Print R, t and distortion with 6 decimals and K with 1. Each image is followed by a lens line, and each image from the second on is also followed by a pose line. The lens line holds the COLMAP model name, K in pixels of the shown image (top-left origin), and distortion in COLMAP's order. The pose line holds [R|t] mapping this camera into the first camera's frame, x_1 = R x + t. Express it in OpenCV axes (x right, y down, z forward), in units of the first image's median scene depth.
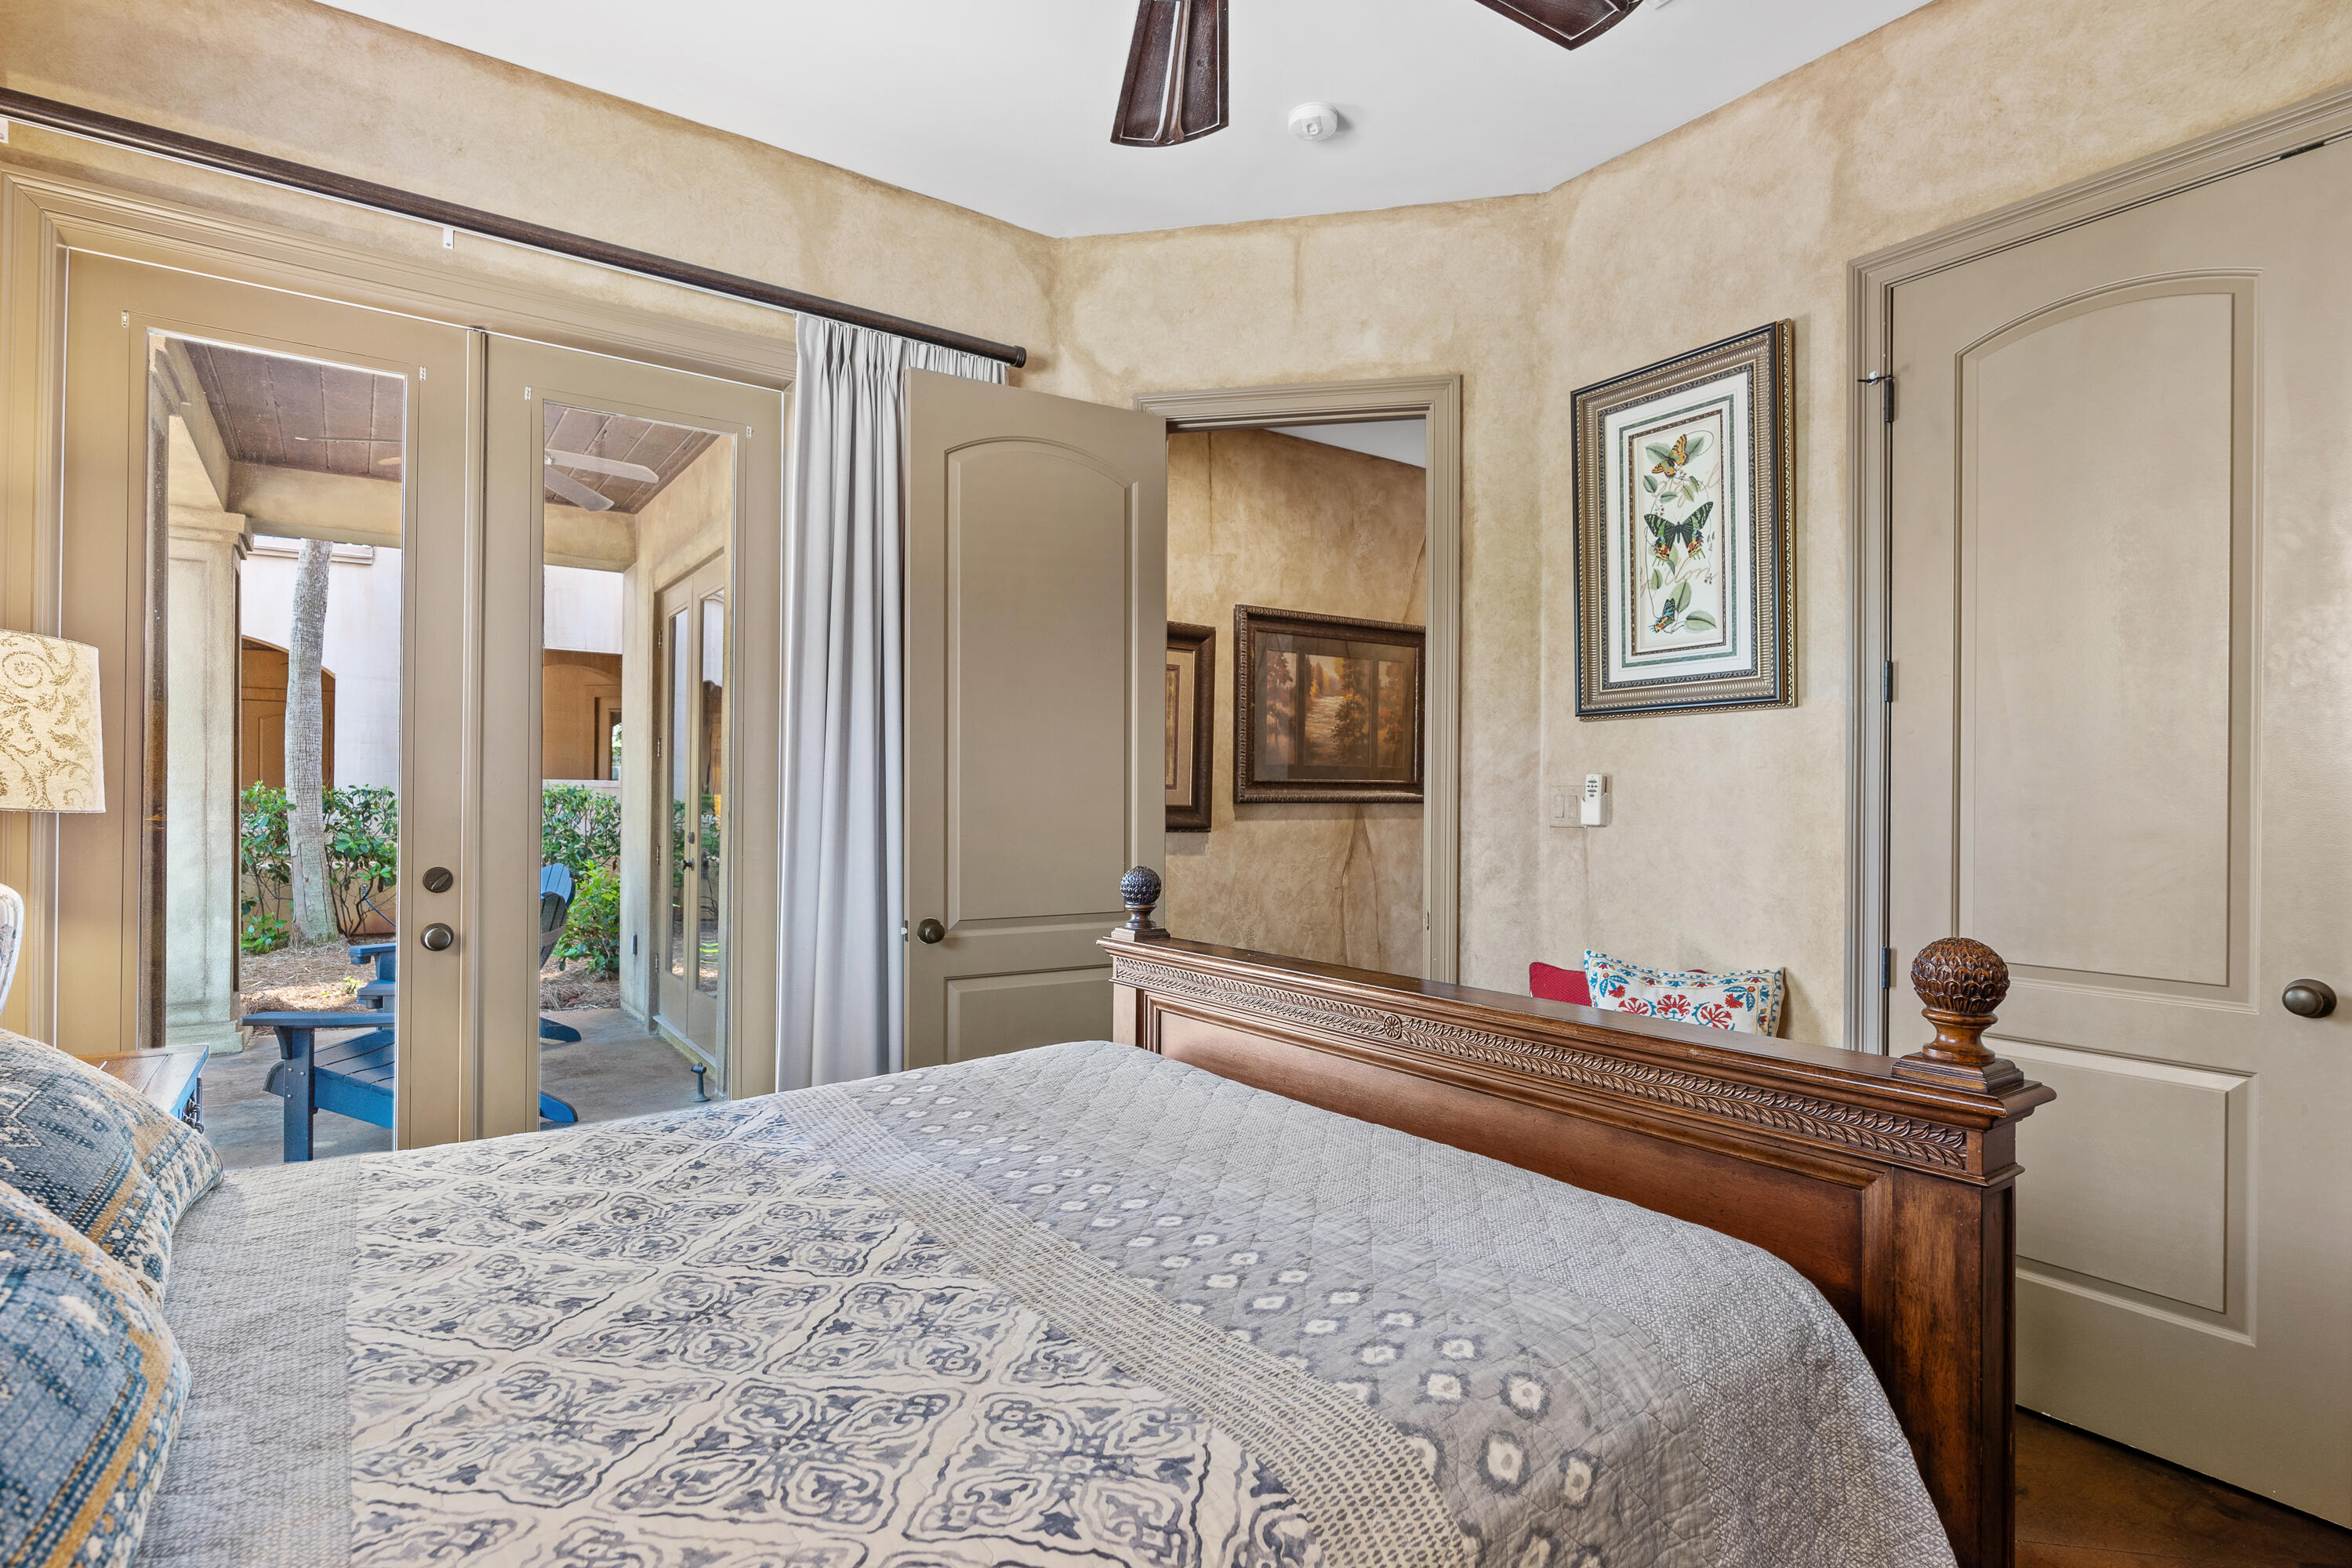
lens RADIAL K [[1191.9, 0, 1185.2], [0, 1191.9, 787.9], [0, 0, 1]] dist [0.002802, 0.000277]
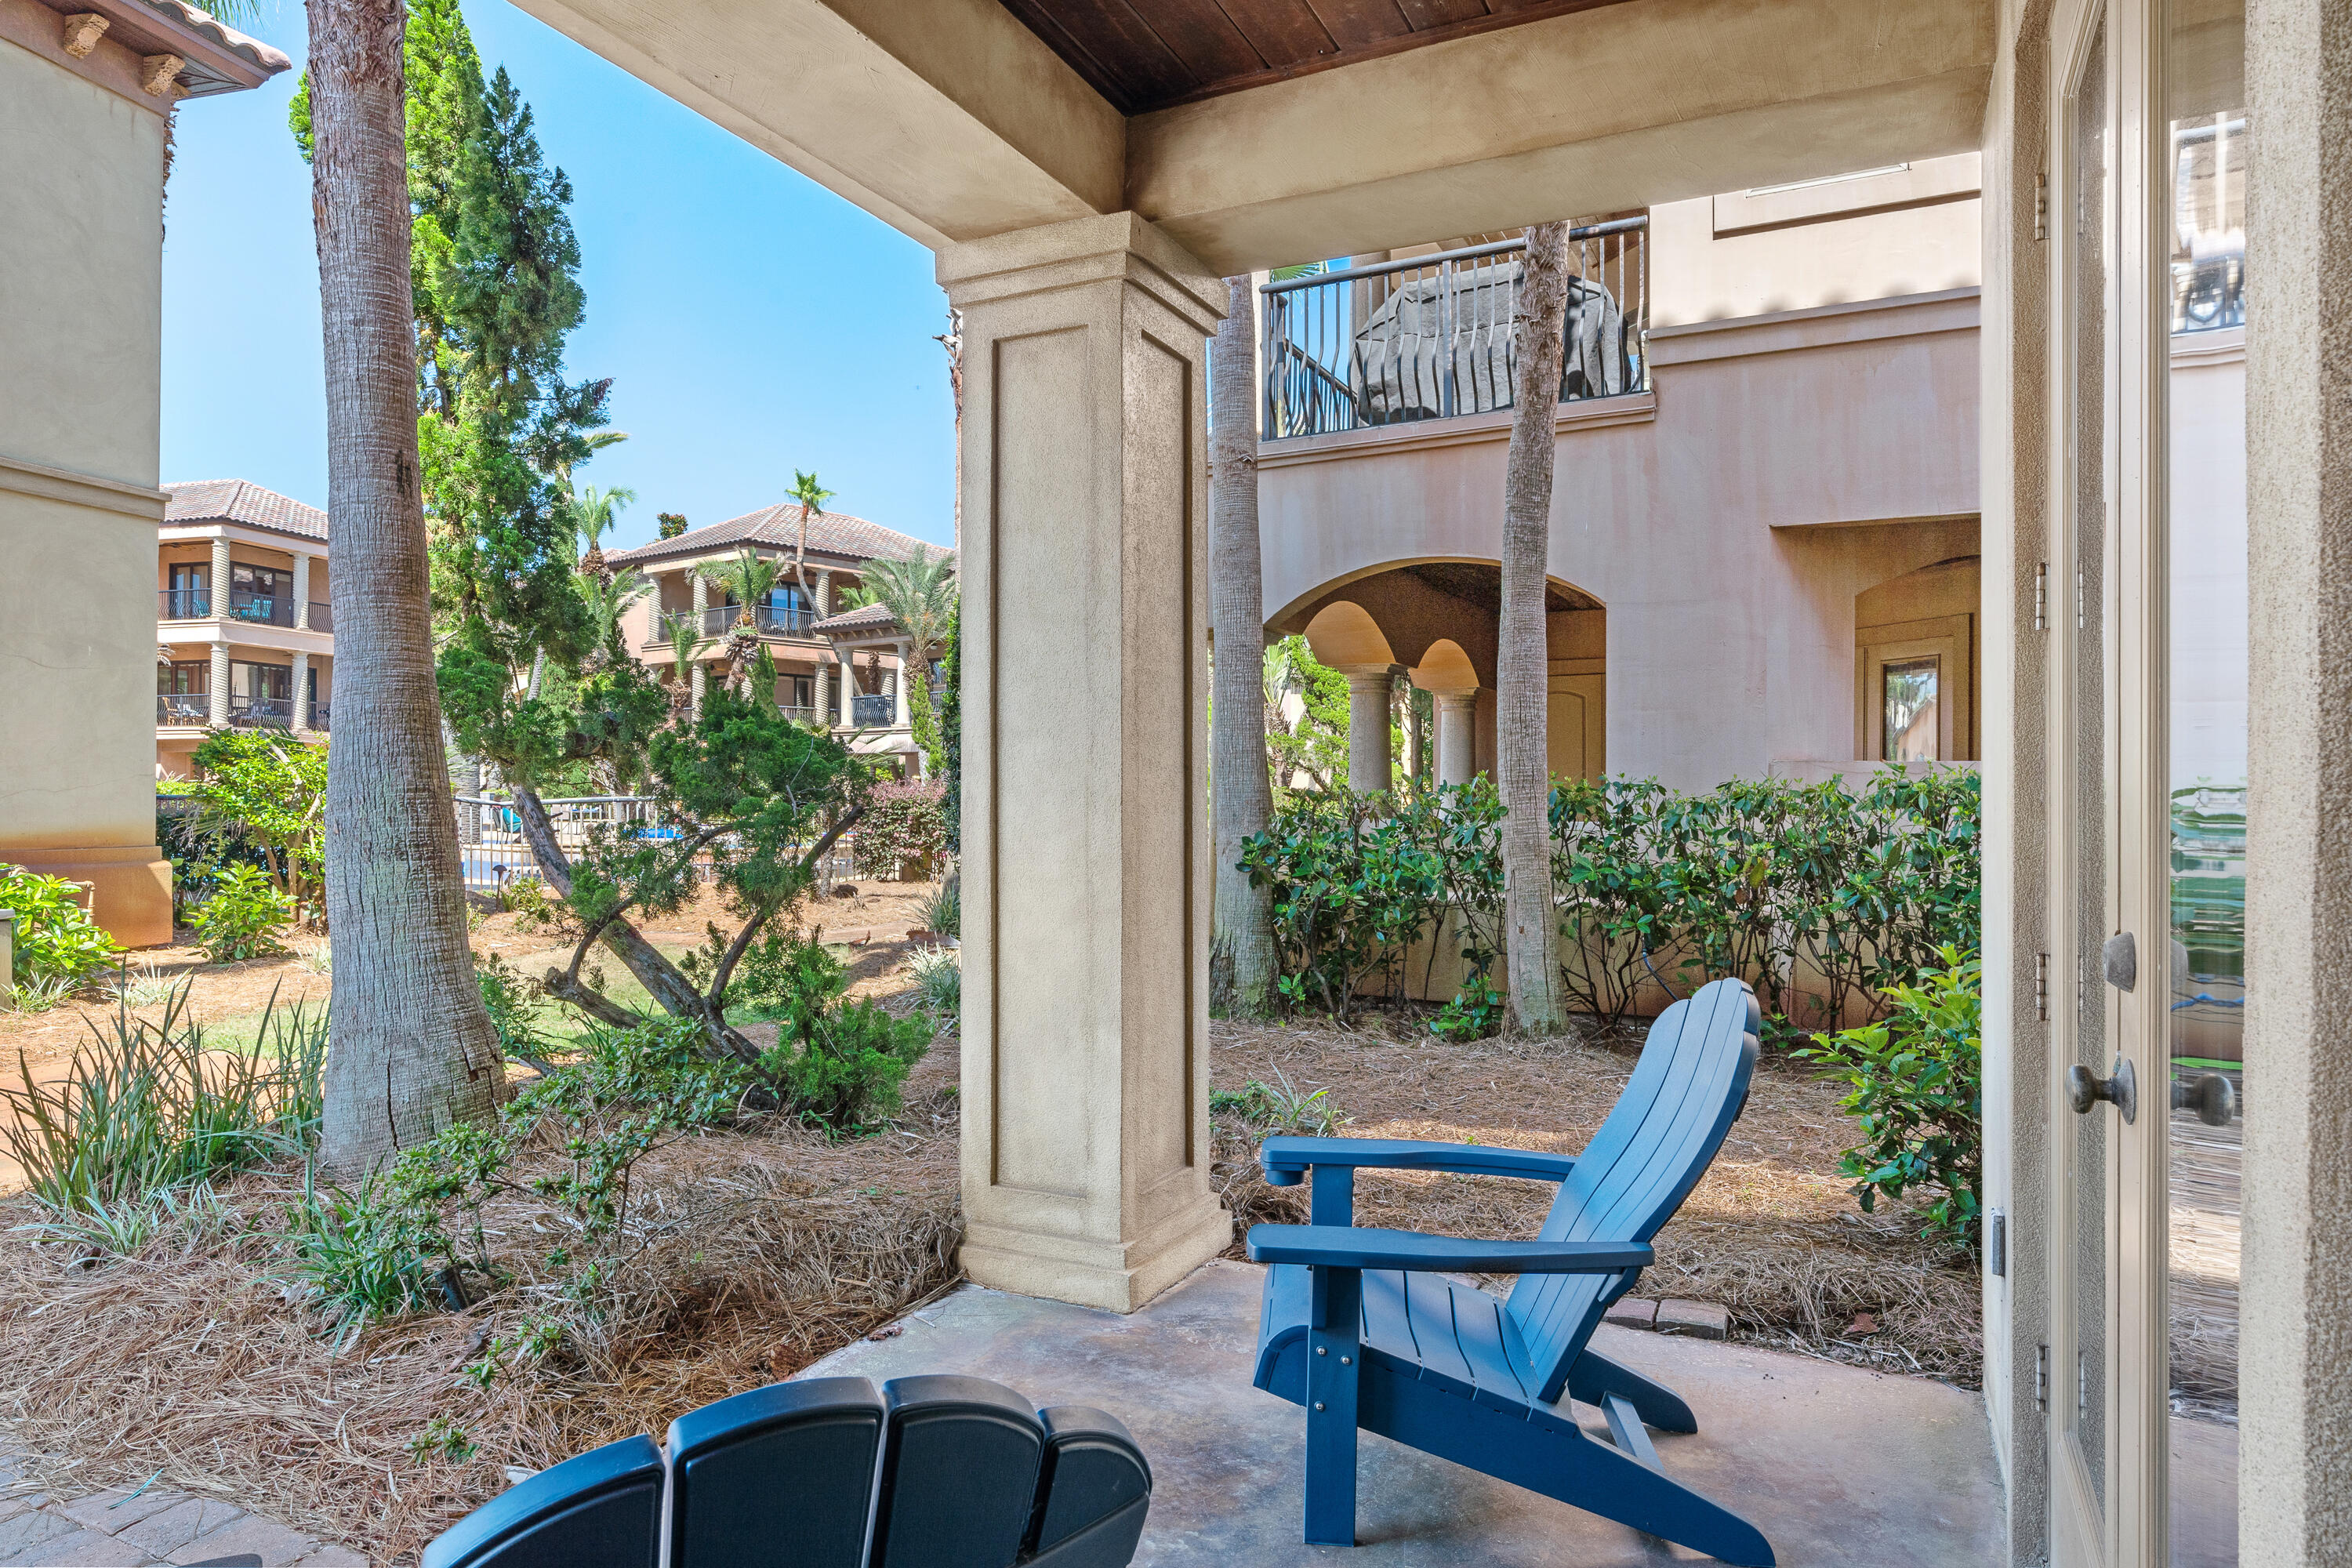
lens RADIAL K [[1473.7, 0, 1182.9], [0, 1473.7, 791.0], [0, 0, 1]] dist [-0.005569, -0.000614]
pose [[0.503910, -0.003351, -0.863750, -0.168456], [0.003764, 0.999991, -0.001684, 0.006086], [0.863748, -0.002403, 0.503918, 0.467809]]
